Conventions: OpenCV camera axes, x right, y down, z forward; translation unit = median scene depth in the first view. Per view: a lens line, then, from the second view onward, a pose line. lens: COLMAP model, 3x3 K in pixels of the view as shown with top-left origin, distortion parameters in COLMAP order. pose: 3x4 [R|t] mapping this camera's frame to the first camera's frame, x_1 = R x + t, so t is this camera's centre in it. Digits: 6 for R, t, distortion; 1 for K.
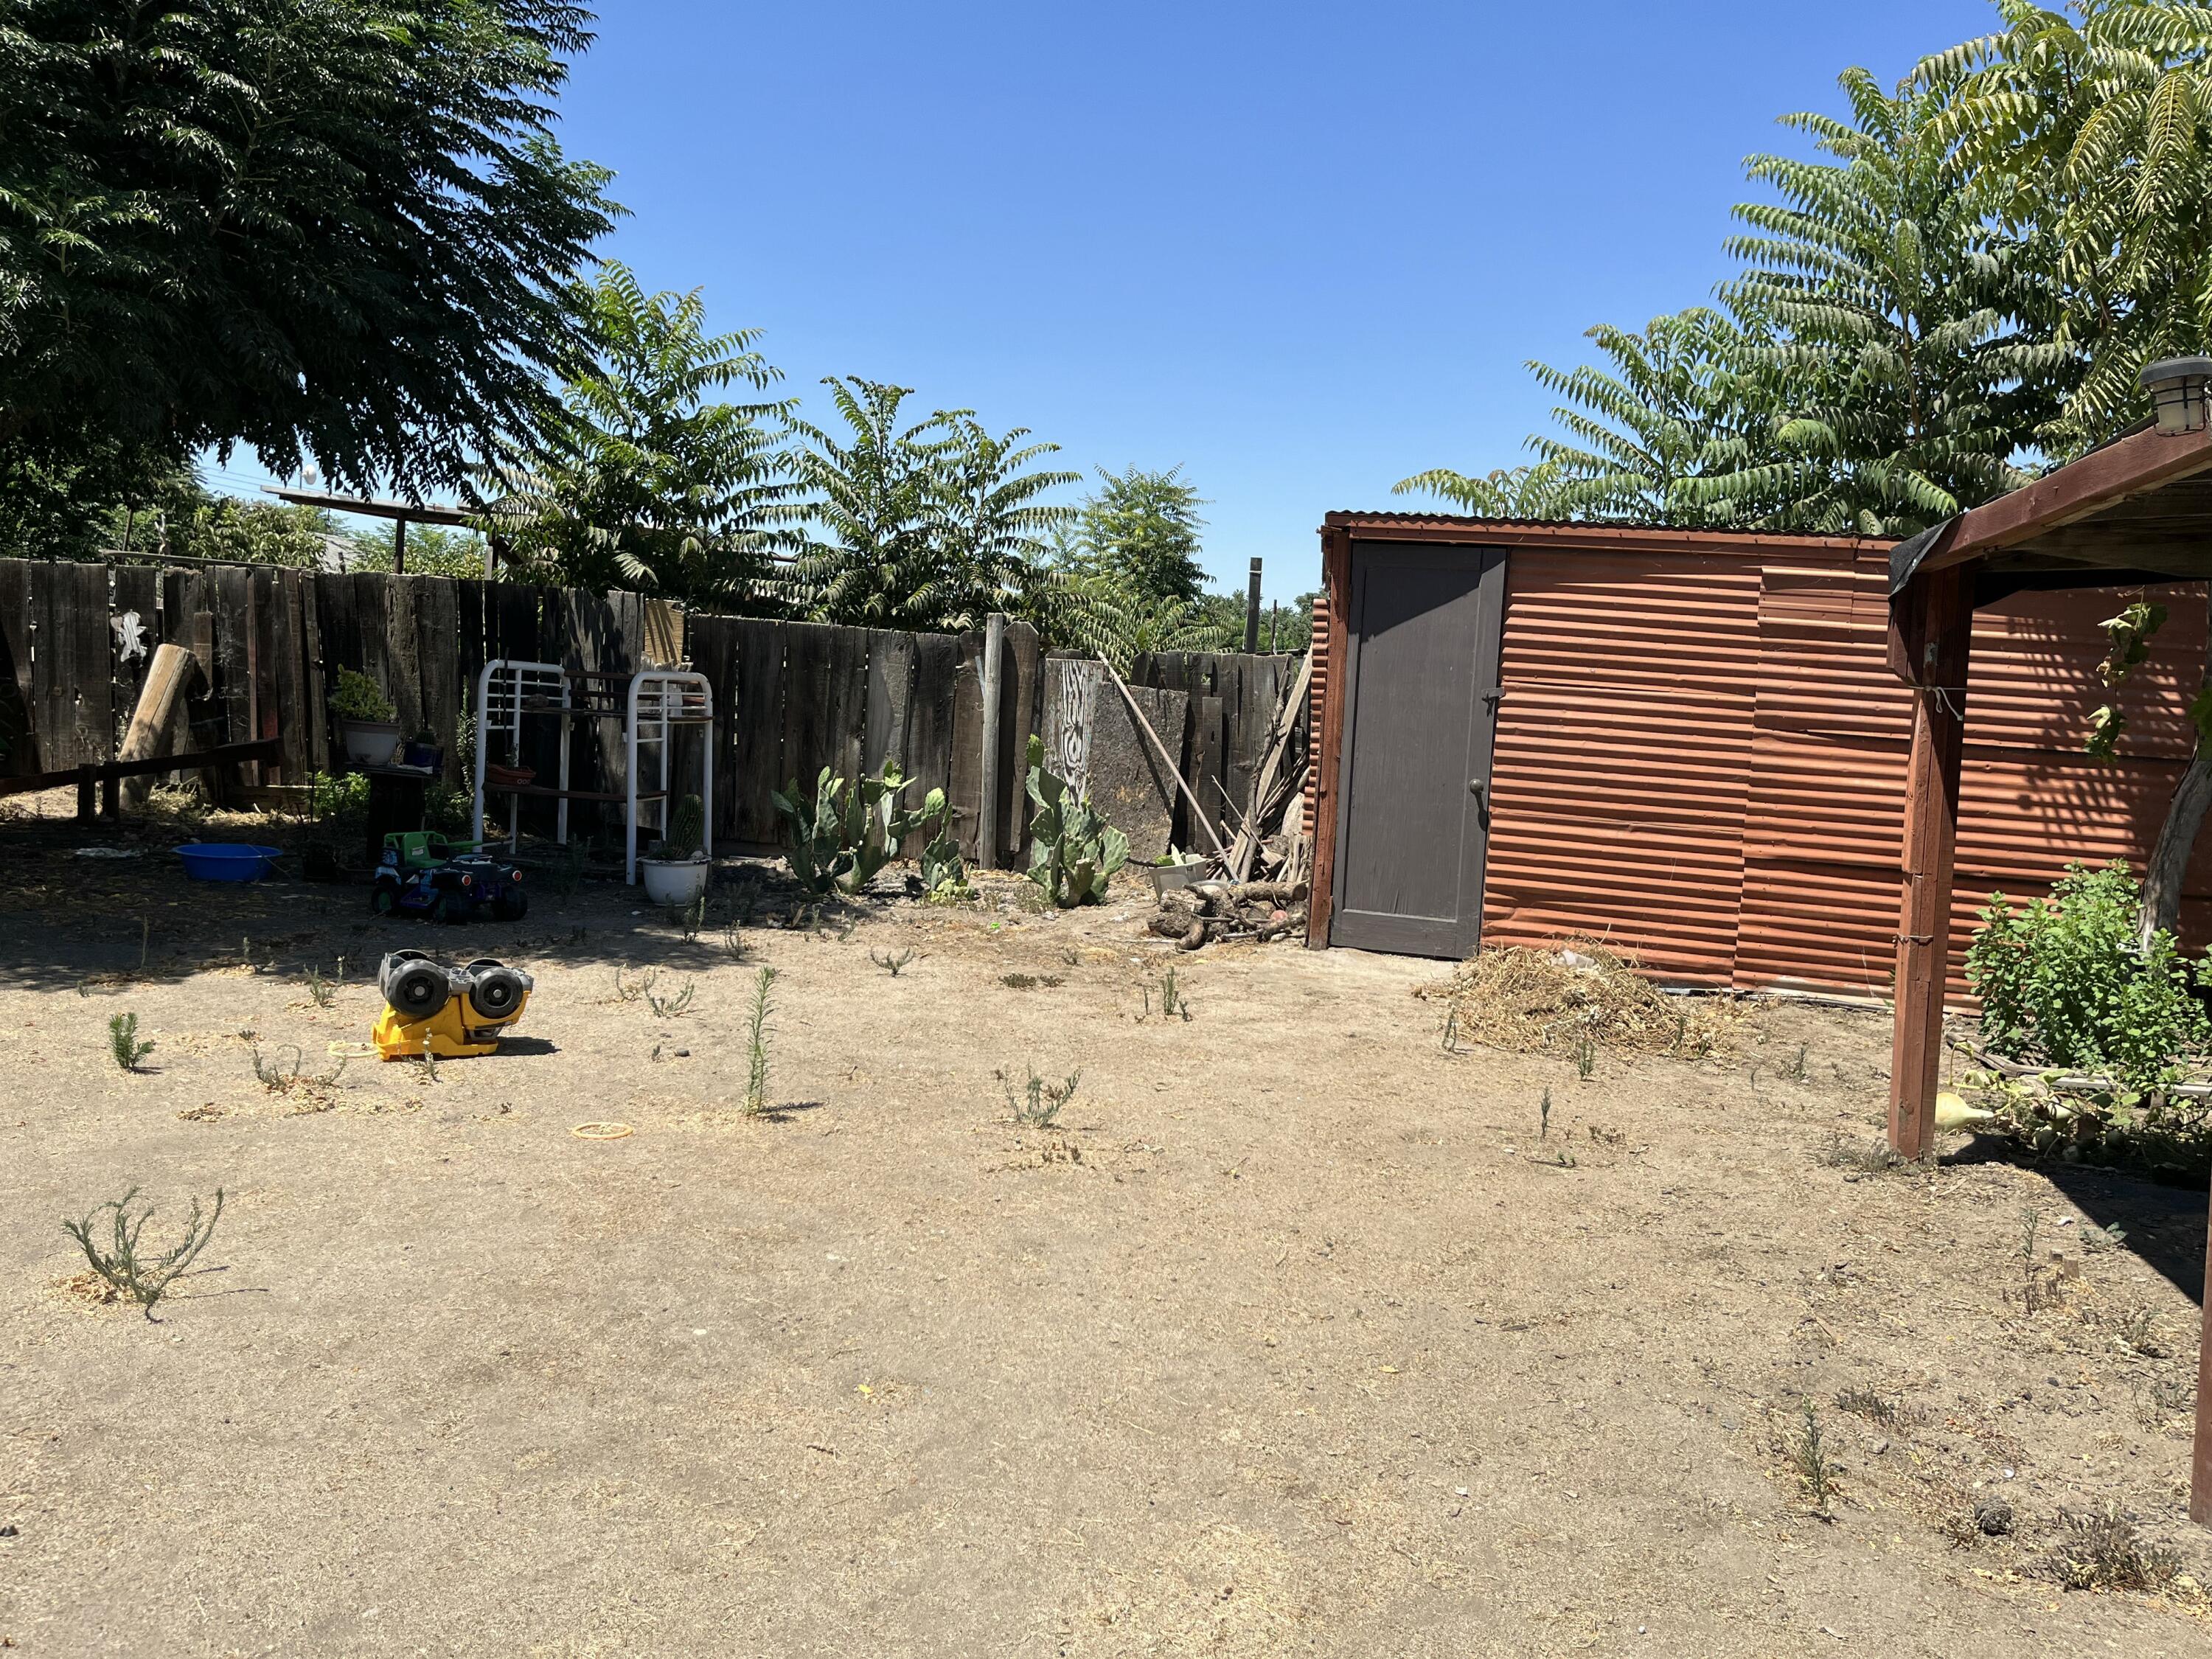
lens RADIAL K [[1665.0, 0, 1107.0], [0, 1665.0, 768.4], [0, 0, 1]] dist [0.085518, -0.163841]
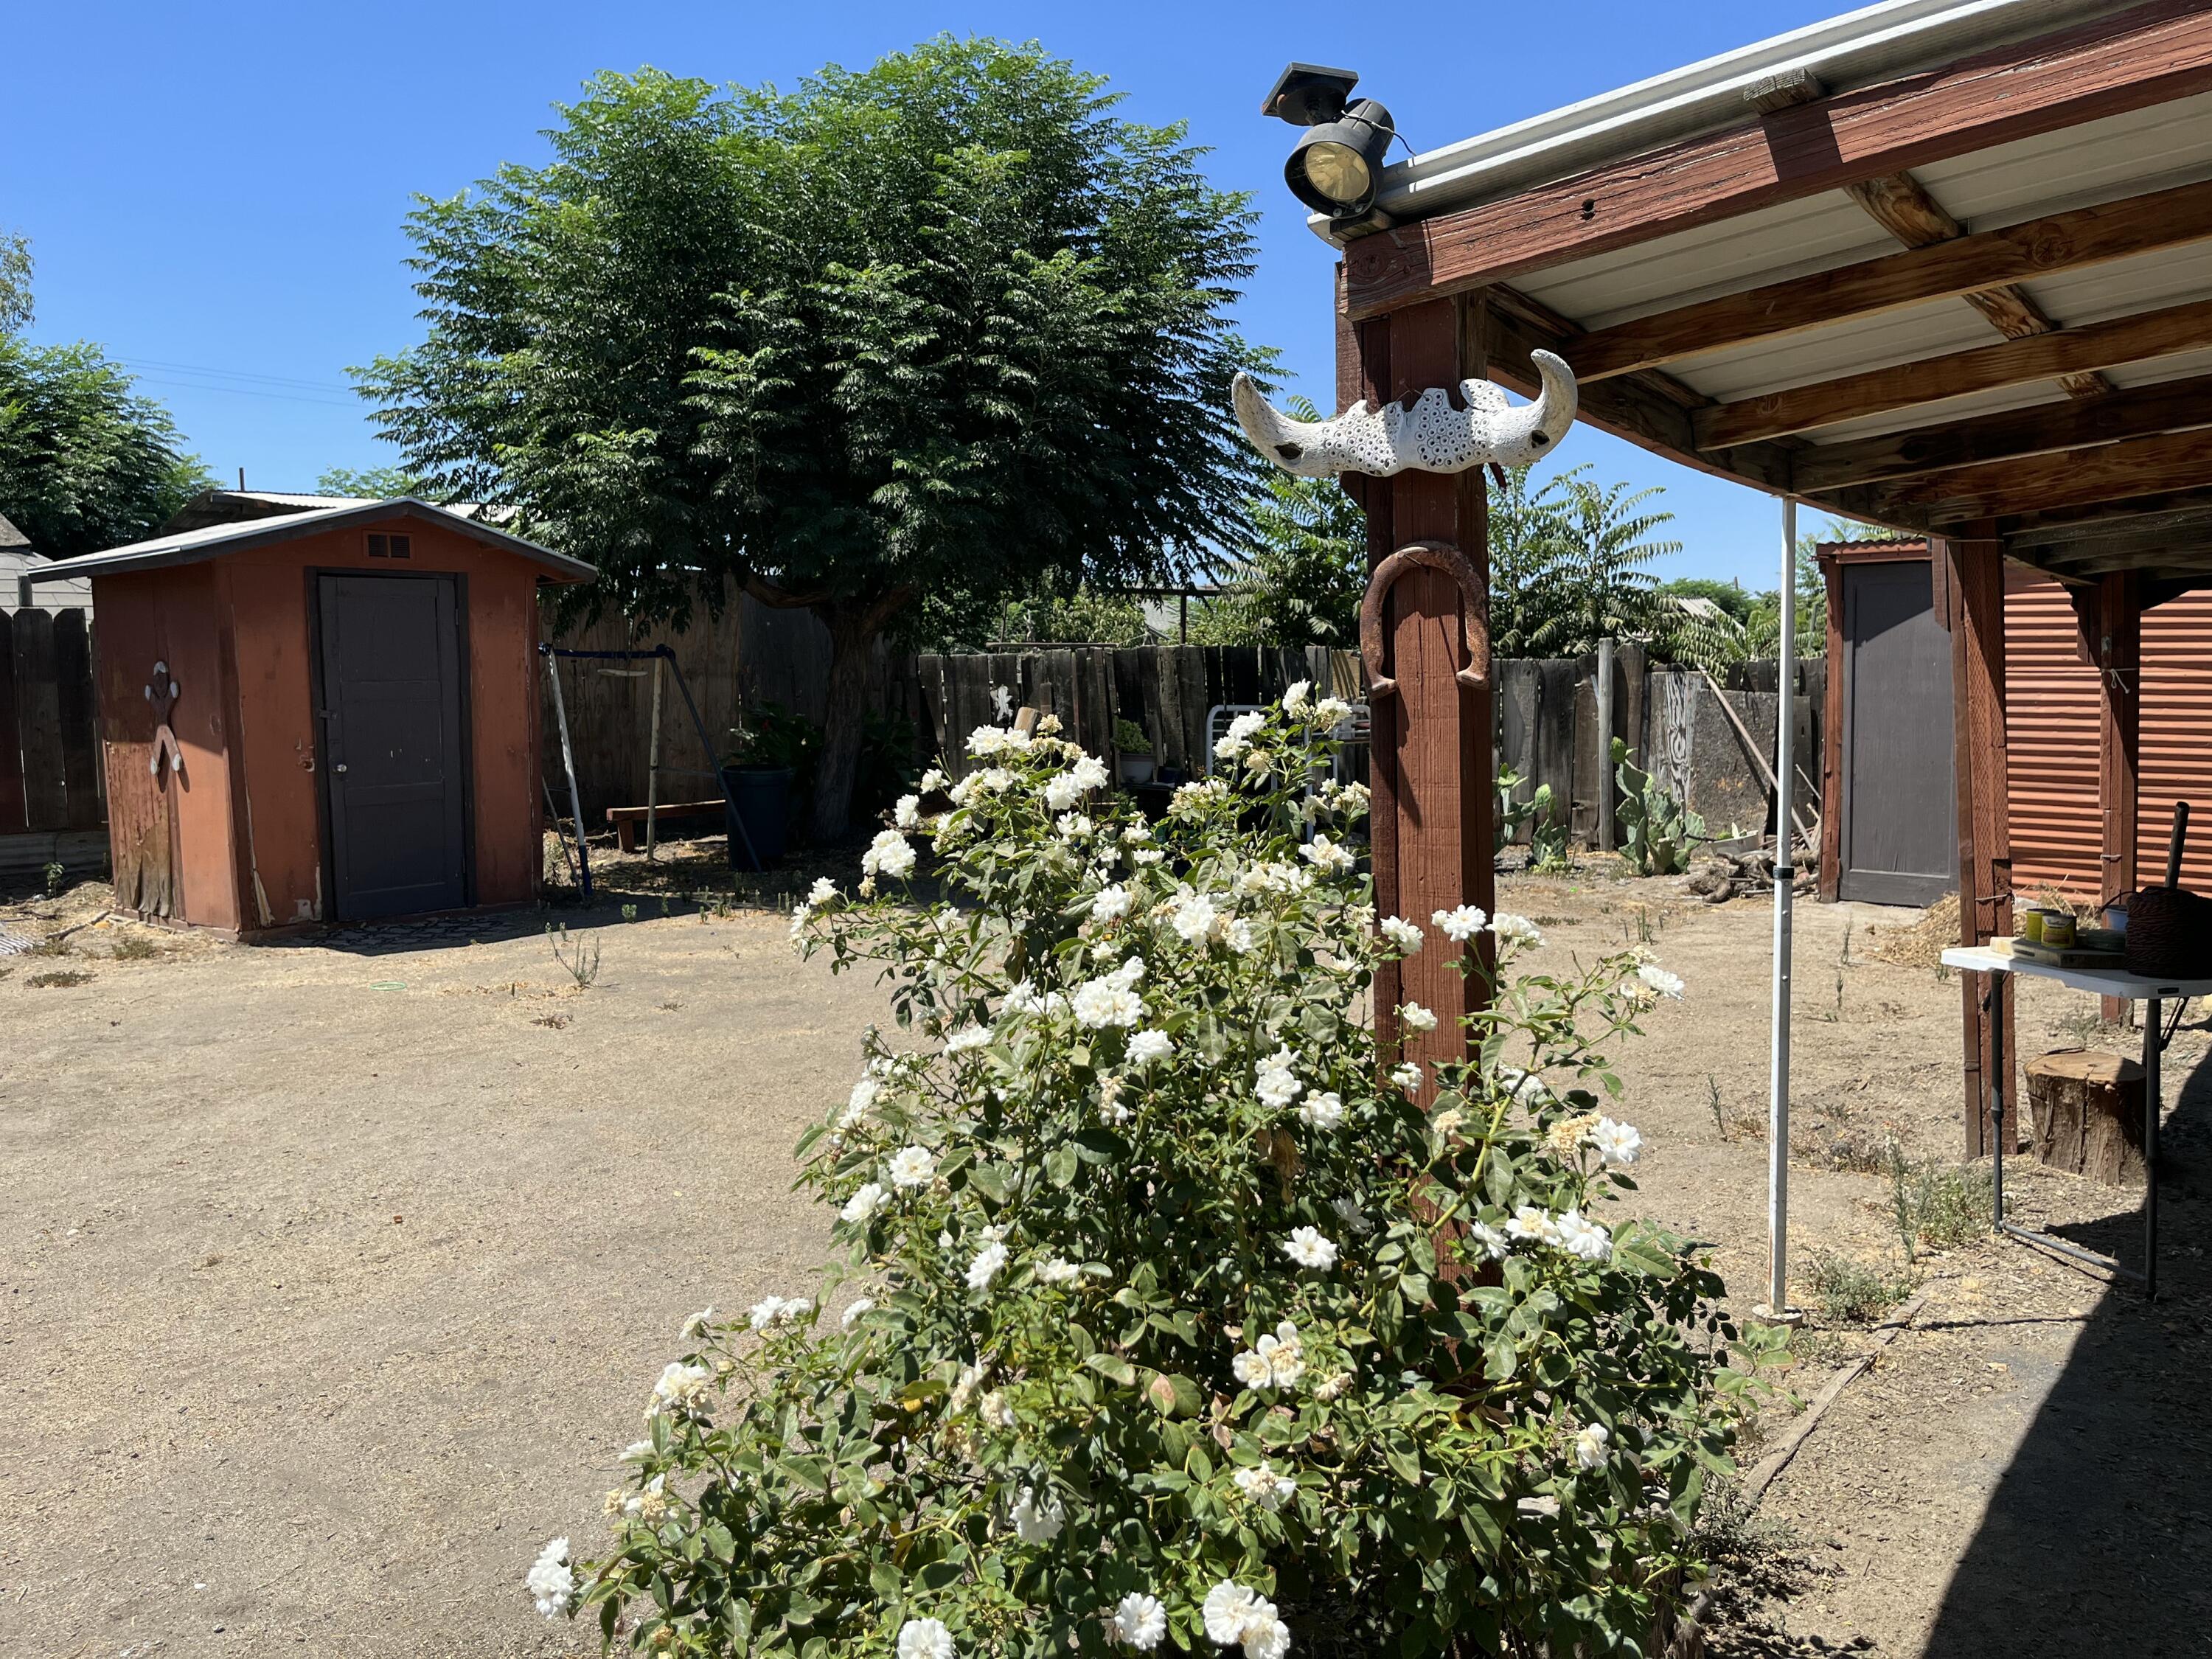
lens RADIAL K [[1670.6, 0, 1106.0], [0, 1670.6, 829.5], [0, 0, 1]] dist [0.005740, 0.001981]
pose [[0.881128, -0.026939, -0.472110, 0.184783], [0.039943, 0.999048, 0.017543, 0.009707], [0.471188, -0.034315, 0.881365, -0.247469]]
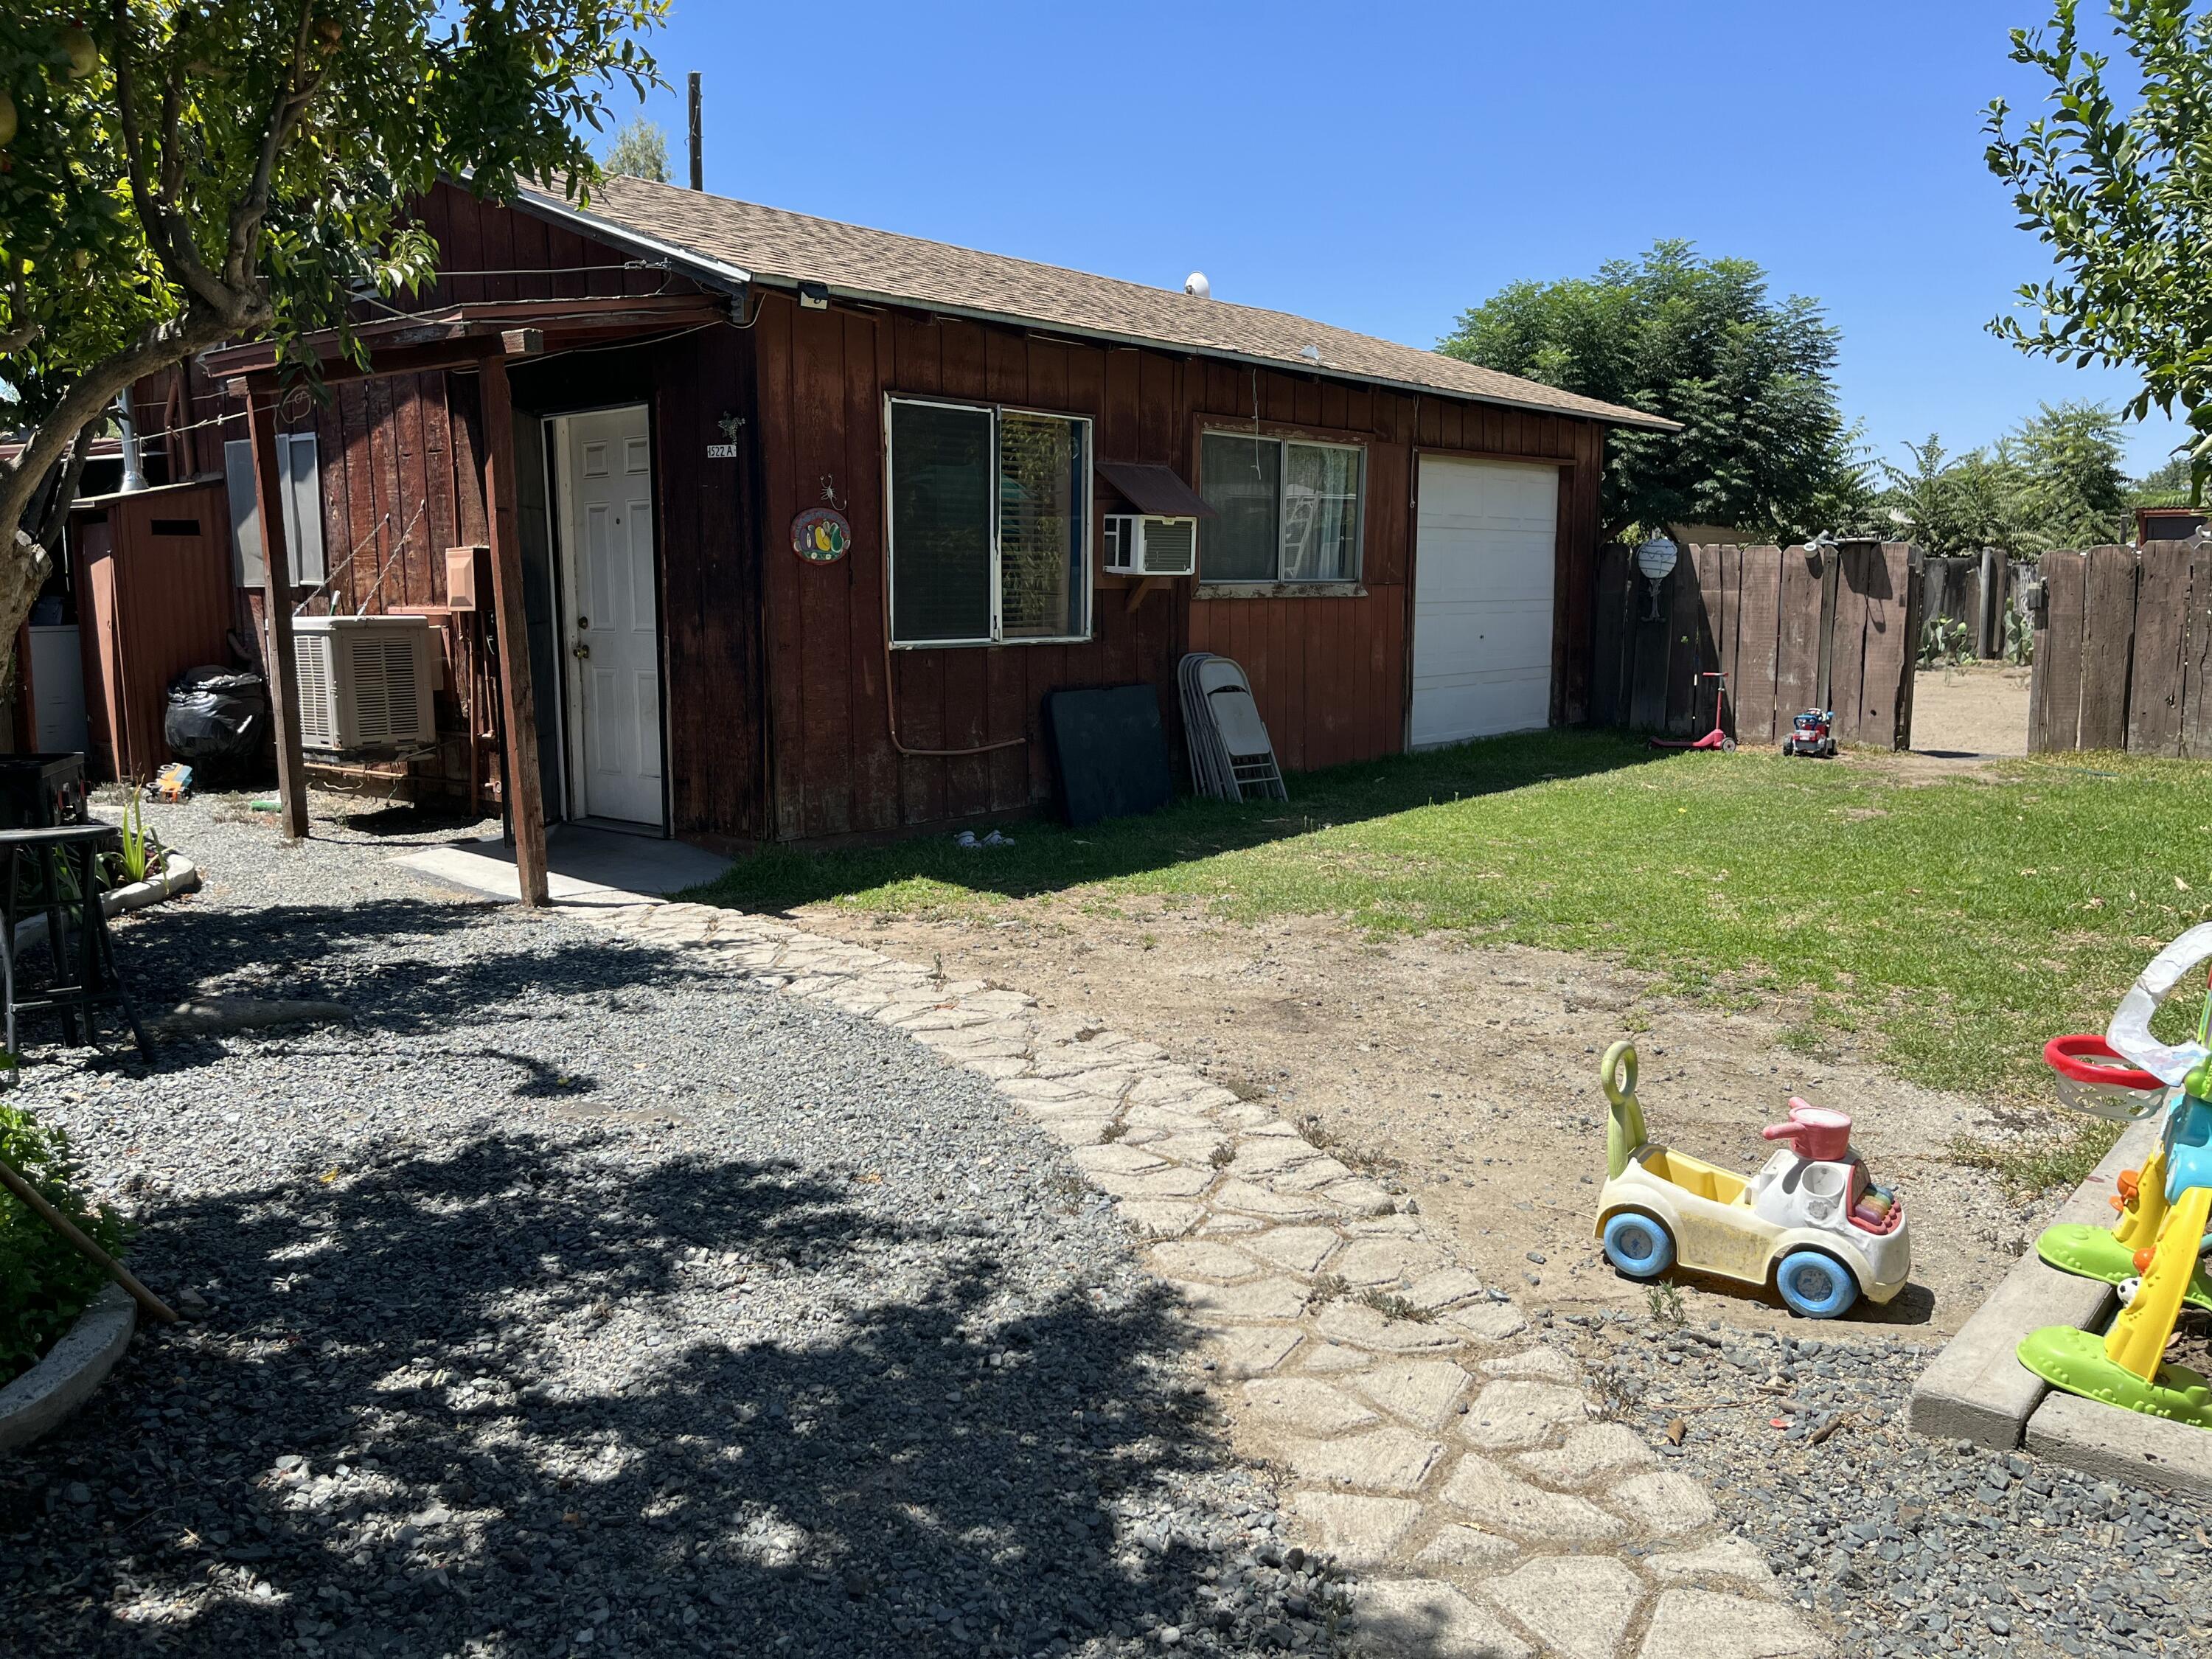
lens RADIAL K [[1670.6, 0, 1106.0], [0, 1670.6, 829.5], [0, 0, 1]] dist [0.005740, 0.001981]
pose [[0.873736, 0.004384, -0.486380, -0.003545], [0.040151, 0.995897, 0.081104, 0.059946], [0.484740, -0.090392, 0.869975, -1.685479]]
